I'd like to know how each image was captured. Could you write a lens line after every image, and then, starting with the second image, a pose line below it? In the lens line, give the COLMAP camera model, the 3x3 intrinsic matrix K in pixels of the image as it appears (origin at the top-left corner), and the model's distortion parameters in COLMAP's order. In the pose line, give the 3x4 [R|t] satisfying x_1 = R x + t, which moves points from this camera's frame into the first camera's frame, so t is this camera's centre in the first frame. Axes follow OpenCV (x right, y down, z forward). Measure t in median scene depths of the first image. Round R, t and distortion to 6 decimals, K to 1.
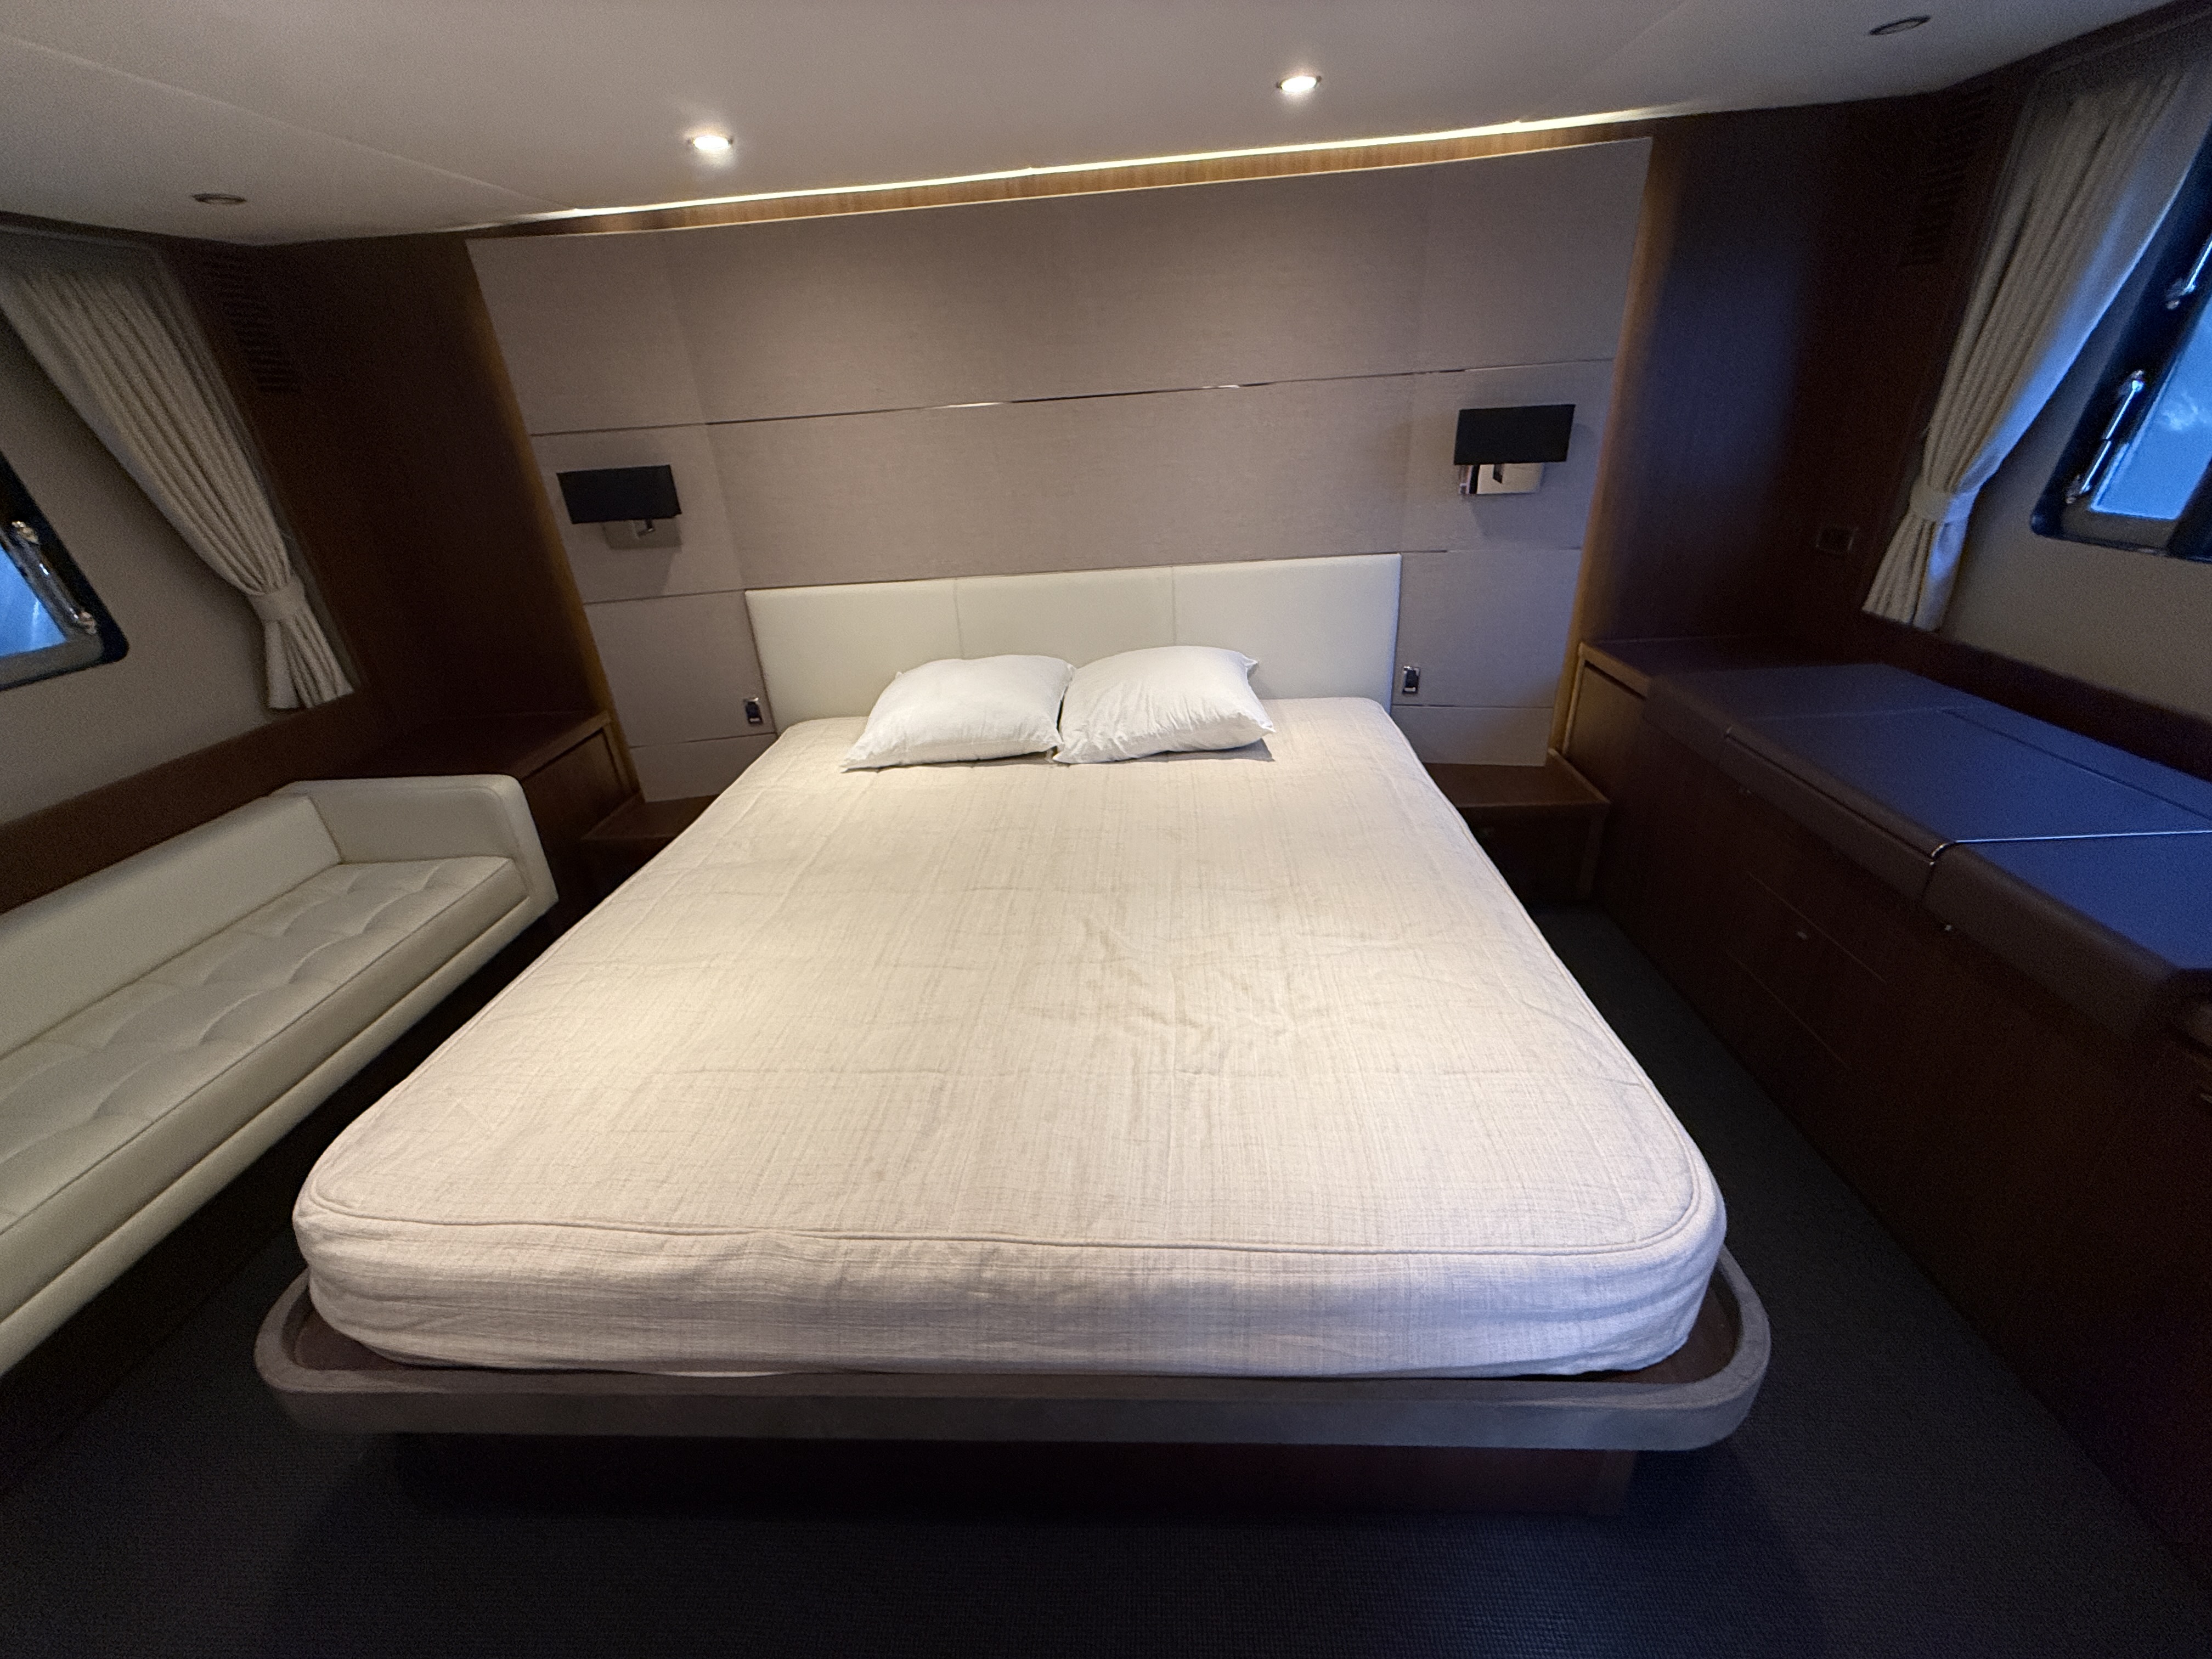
lens RADIAL K [[886.8, 0, 1097.6], [0, 886.8, 848.4], [0, 0, 1]] dist [-0.000888, -0.000168]
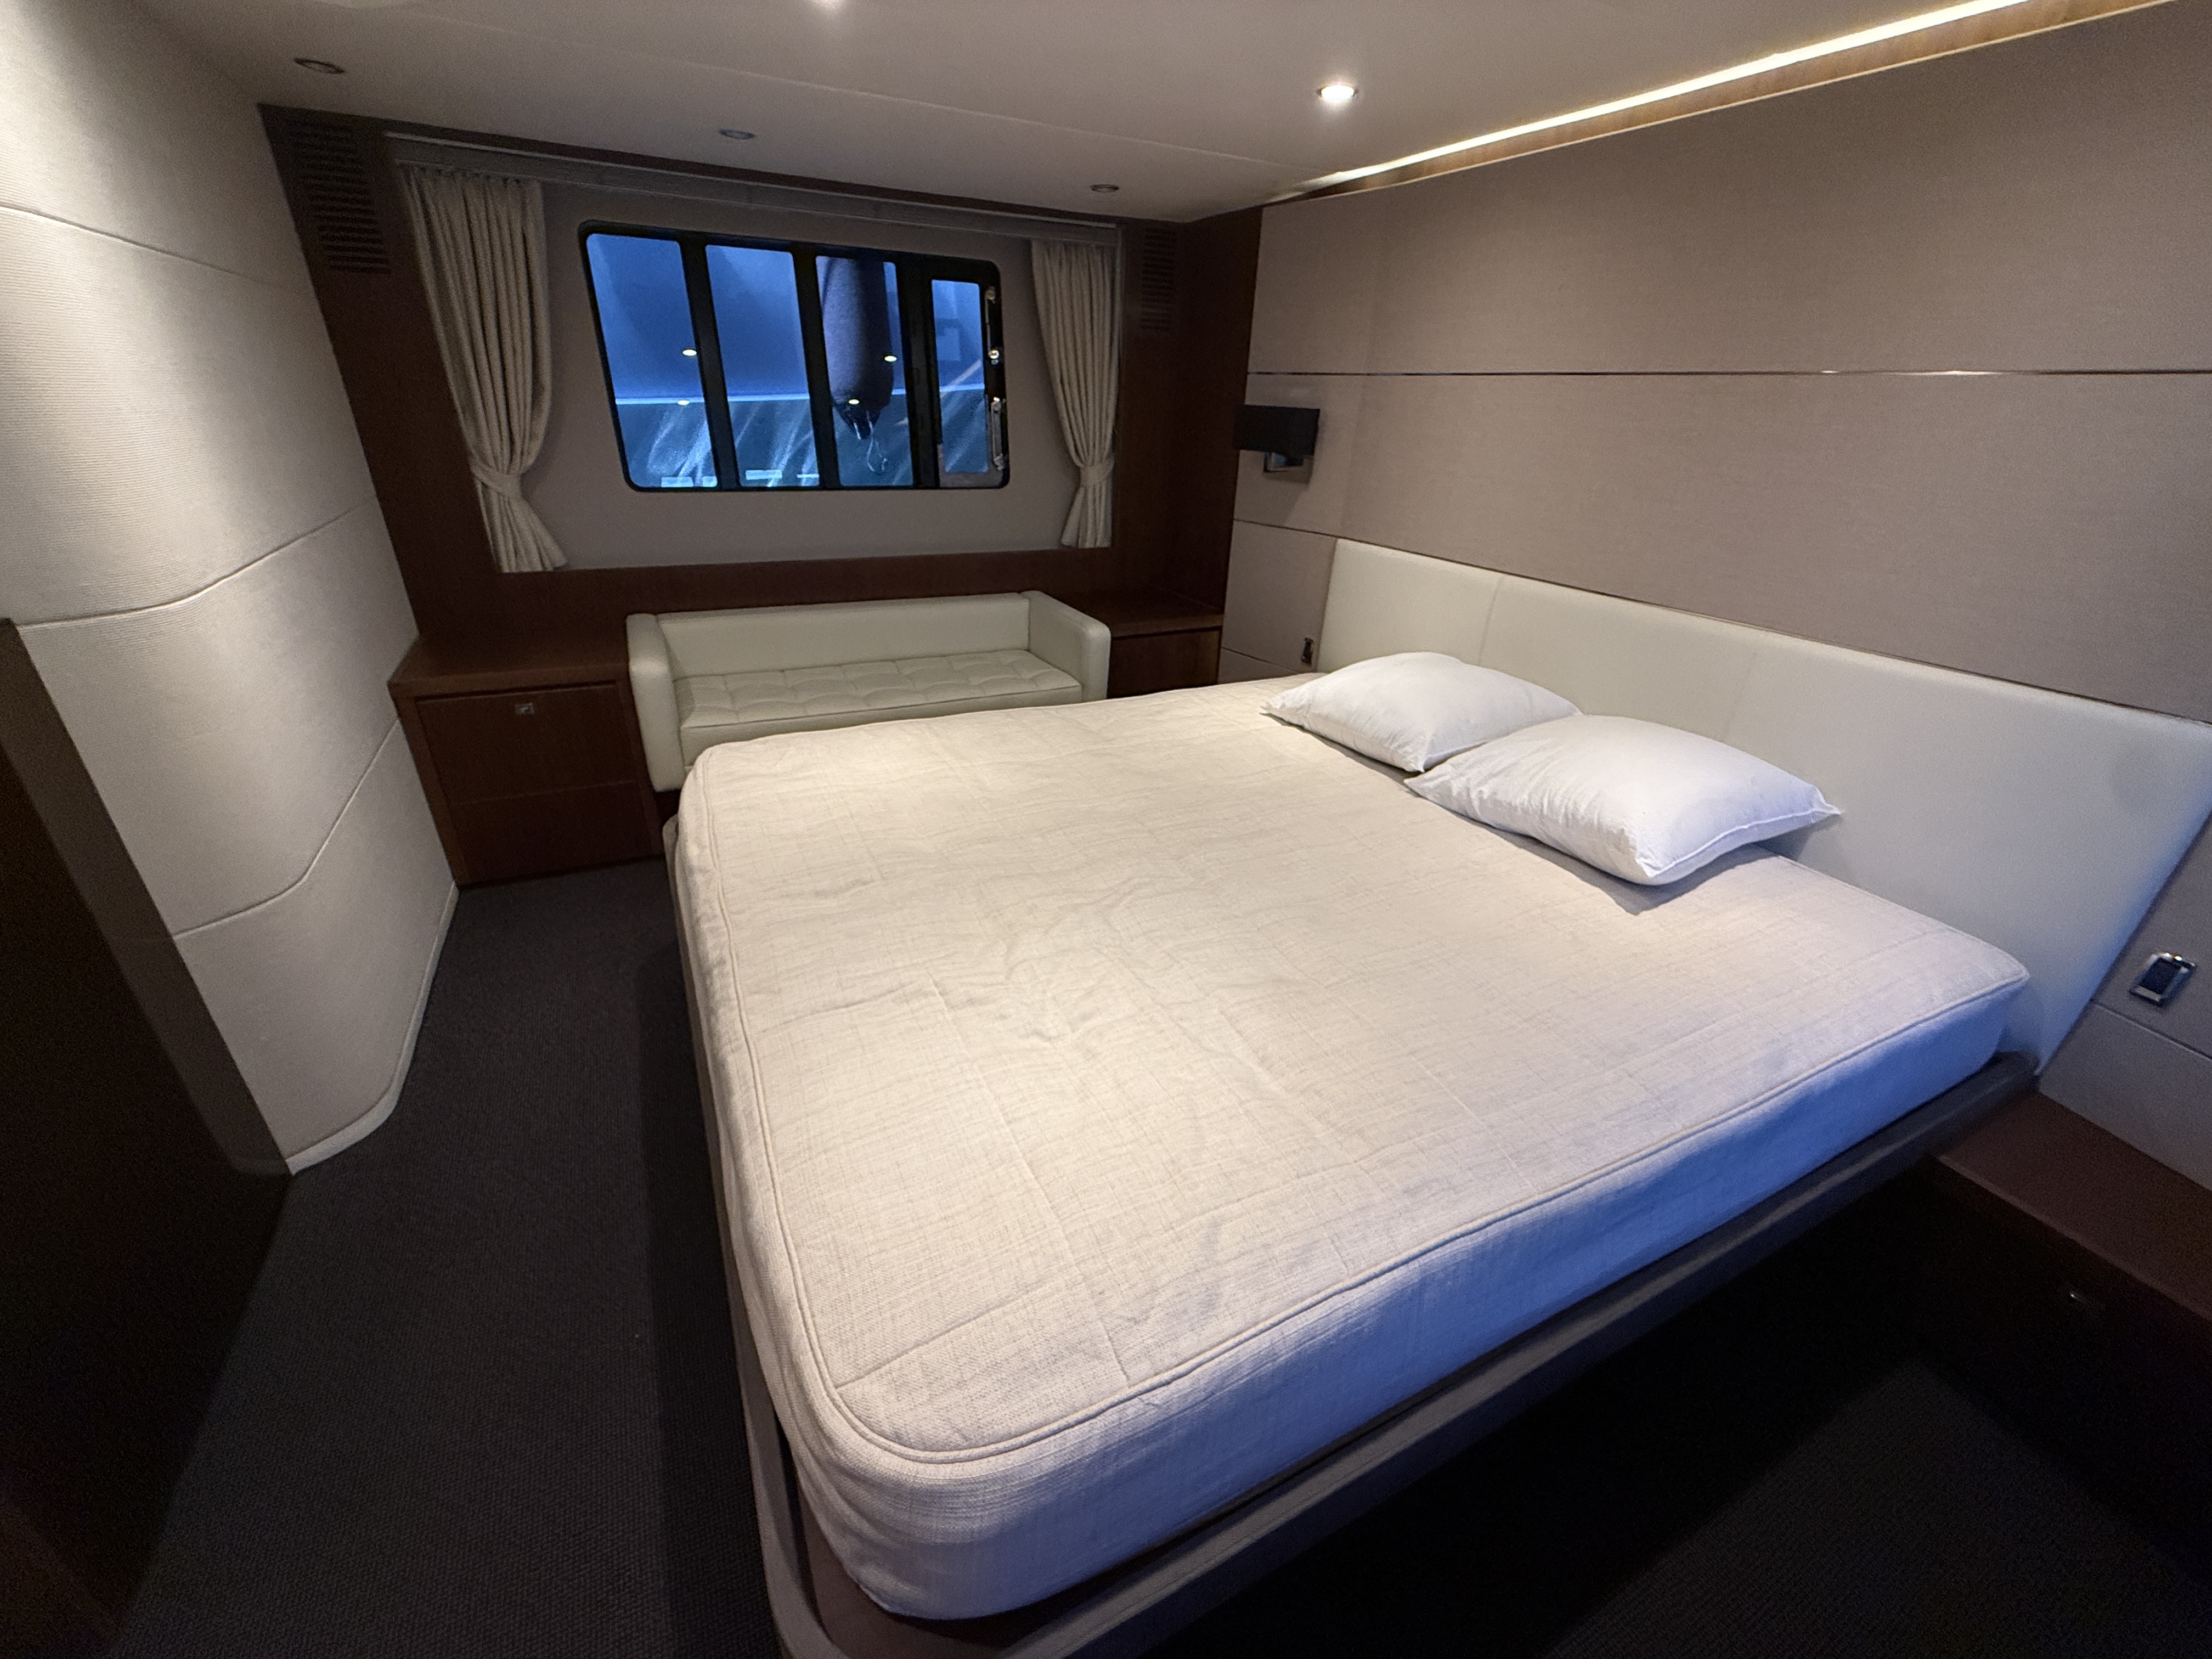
lens RADIAL K [[886.8, 0, 1097.4], [0, 886.8, 847.7], [0, 0, 1]] dist [-0.000888, -0.000168]
pose [[0.484253, 0.466261, -0.740338, 0.466285], [-0.454647, 0.857056, 0.242387, -0.116620], [0.747526, 0.219216, 0.627016, 0.245267]]
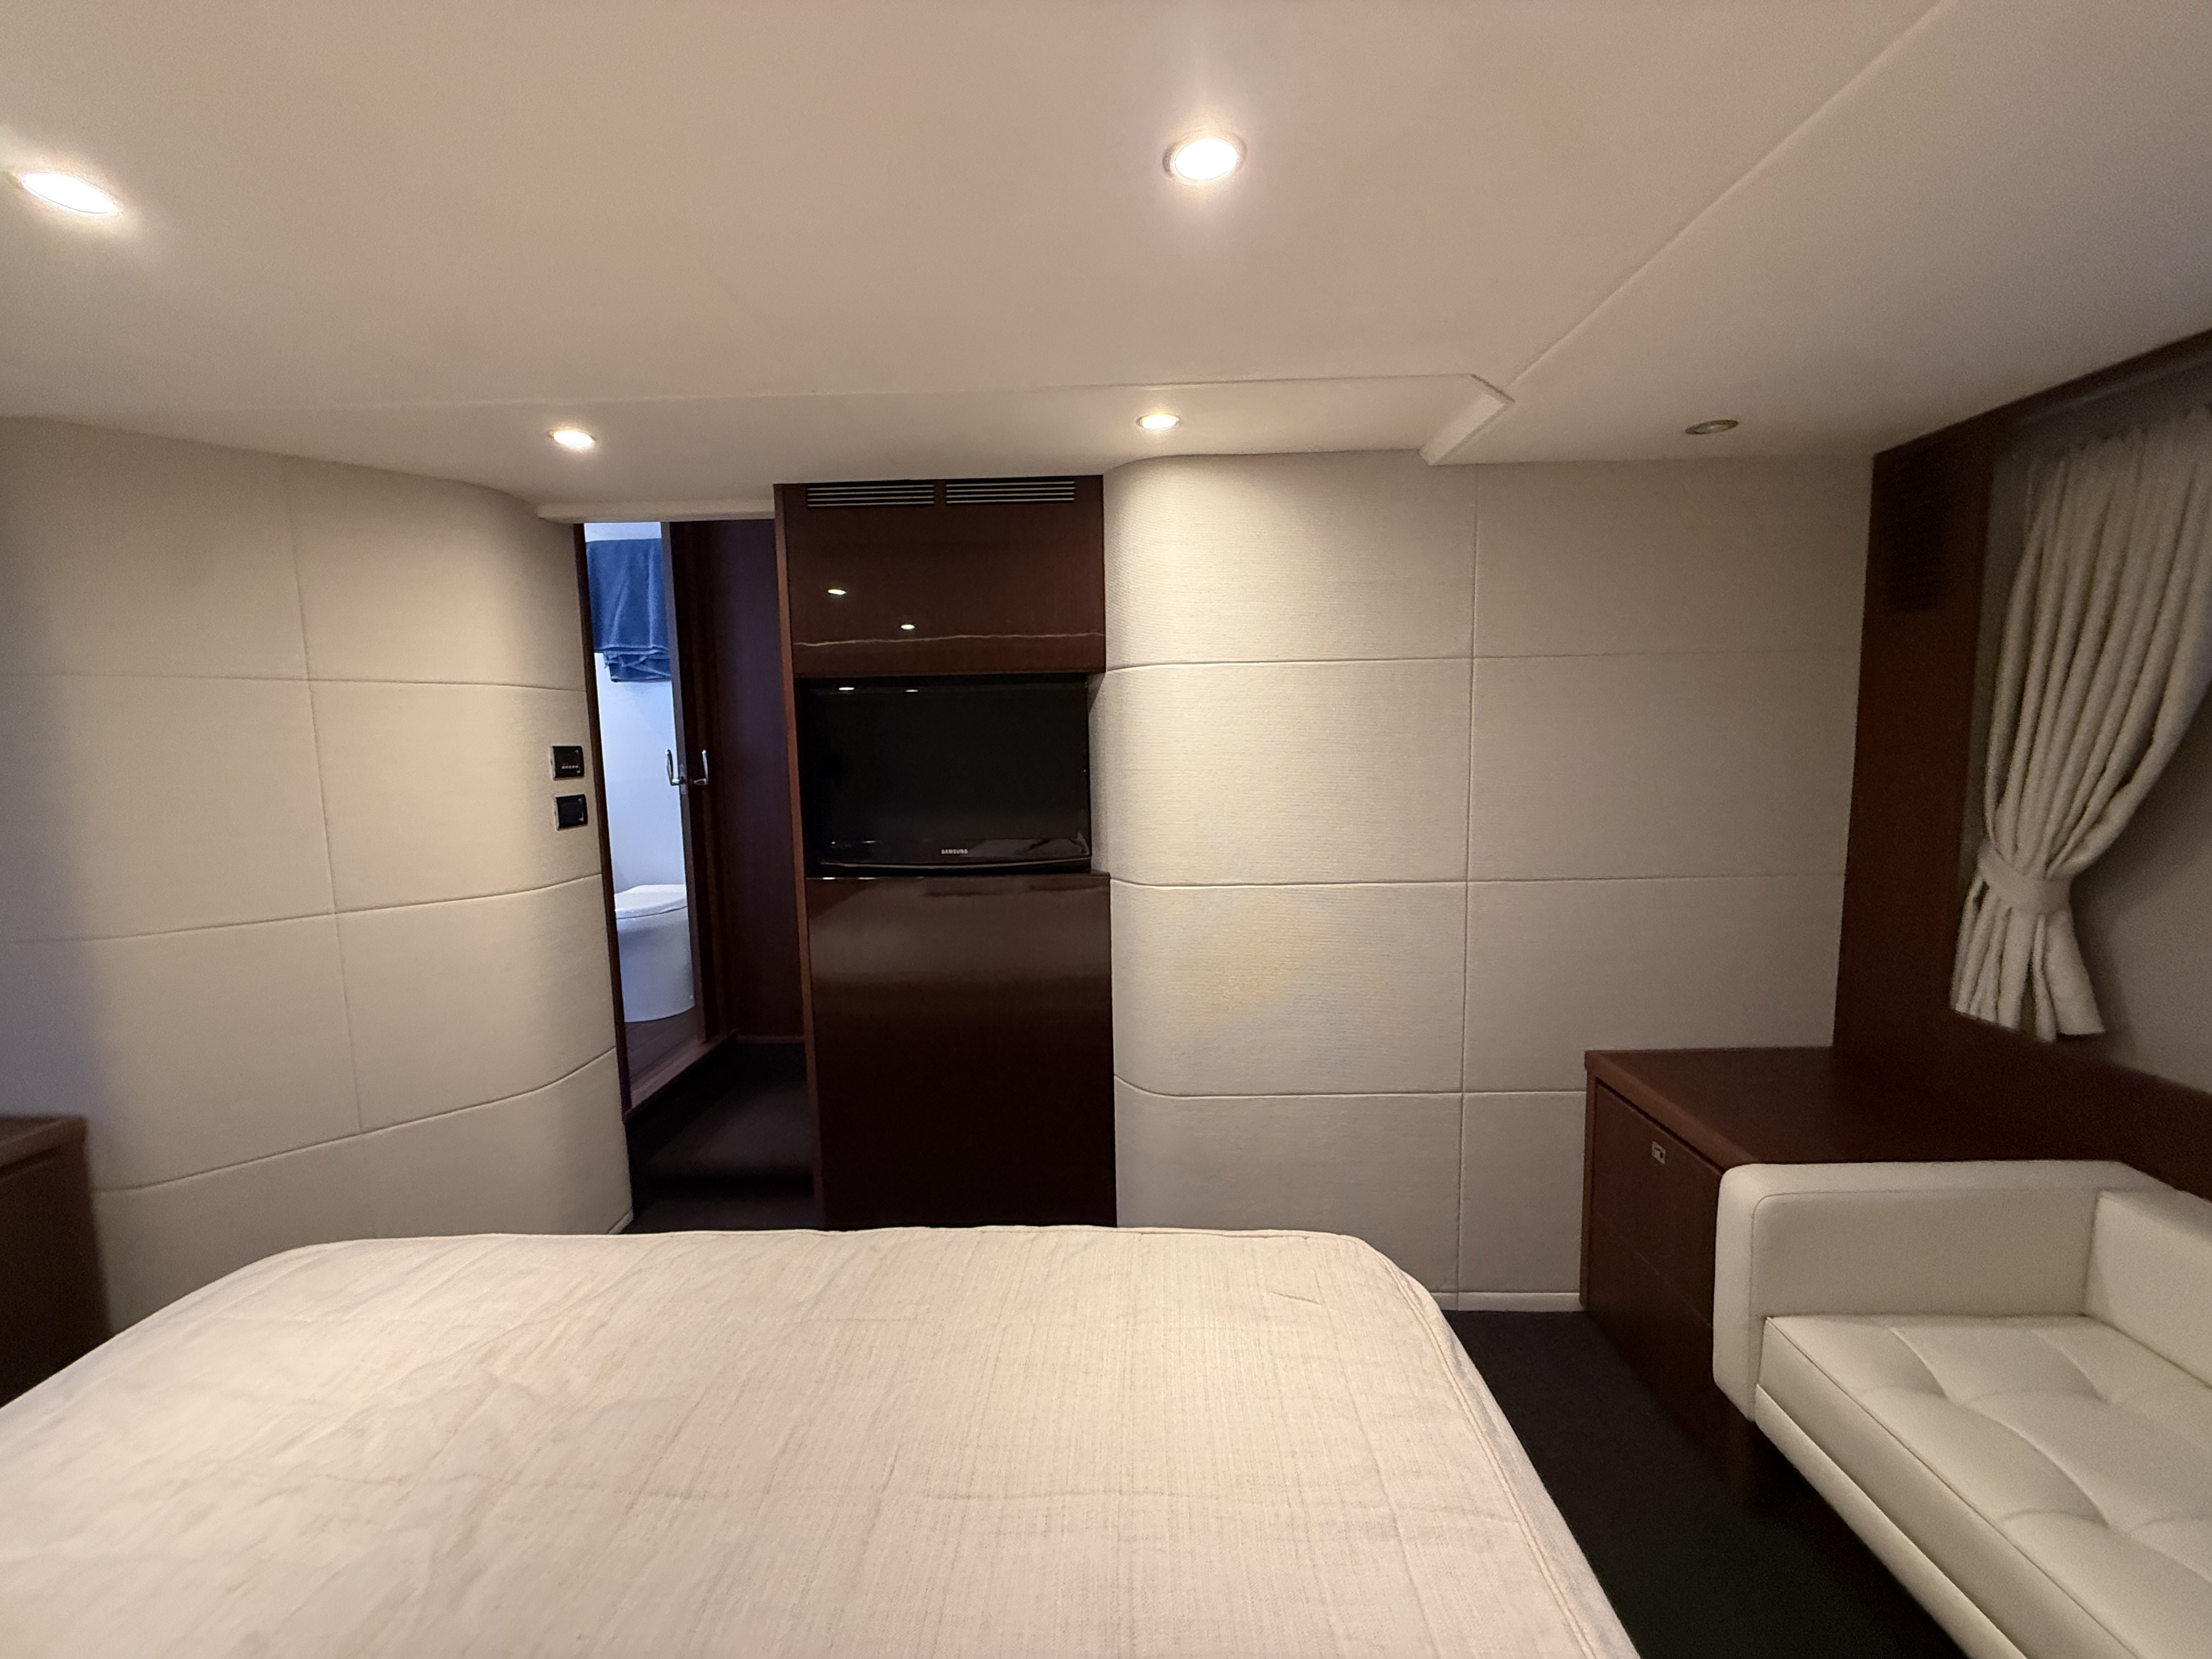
lens RADIAL K [[886.8, 0, 1098.6], [0, 886.8, 843.1], [0, 0, 1]] dist [-0.000888, -0.000168]
pose [[-0.996182, 0.084883, -0.020378, -0.273850], [0.059271, 0.829074, 0.555989, -0.365458], [0.064089, 0.552658, -0.830940, 0.830159]]
